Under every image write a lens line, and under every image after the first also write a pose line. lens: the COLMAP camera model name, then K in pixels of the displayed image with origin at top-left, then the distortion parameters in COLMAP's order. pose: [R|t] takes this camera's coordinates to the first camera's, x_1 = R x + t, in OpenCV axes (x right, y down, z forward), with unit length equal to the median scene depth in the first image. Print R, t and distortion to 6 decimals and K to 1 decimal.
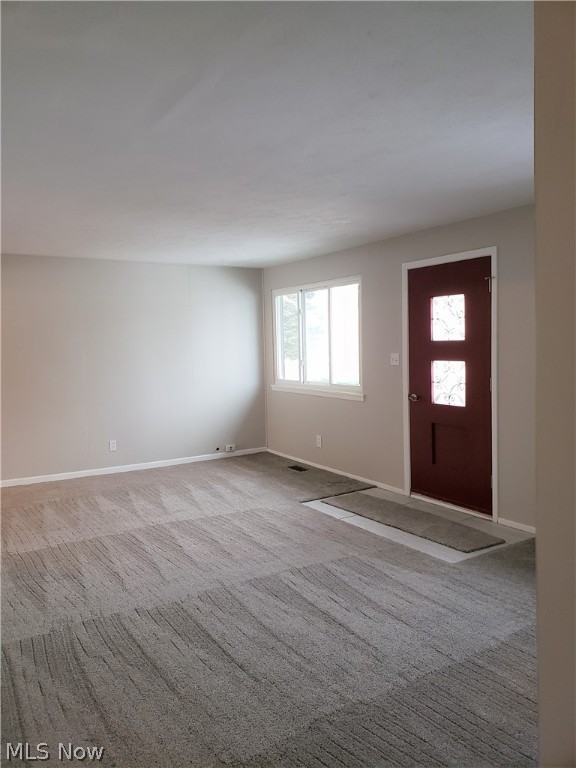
lens RADIAL K [[595.0, 0, 285.5], [0, 595.0, 377.2], [0, 0, 1]] dist [0.025012, -0.018238]
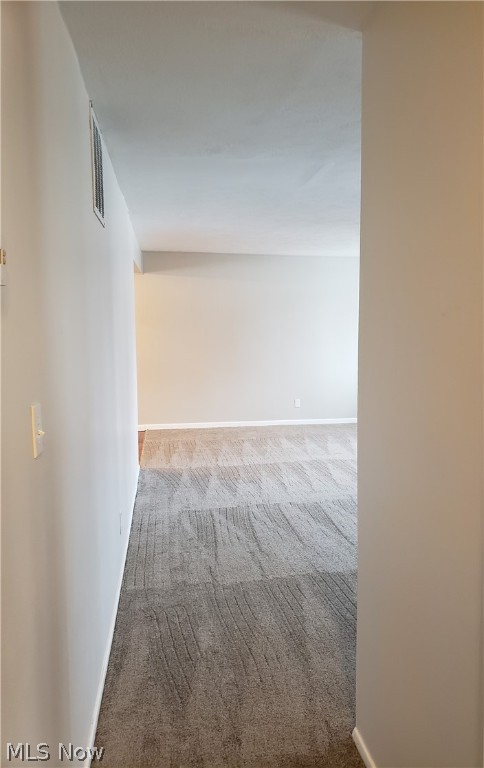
lens RADIAL K [[593.5, 0, 245.0], [0, 593.5, 386.4], [0, 0, 1]] dist [0.003680, 0.000188]
pose [[0.914040, 0.072282, -0.399132, 0.178923], [-0.050360, 0.996604, 0.065154, 0.007485], [0.402485, -0.039454, 0.914576, -0.320190]]
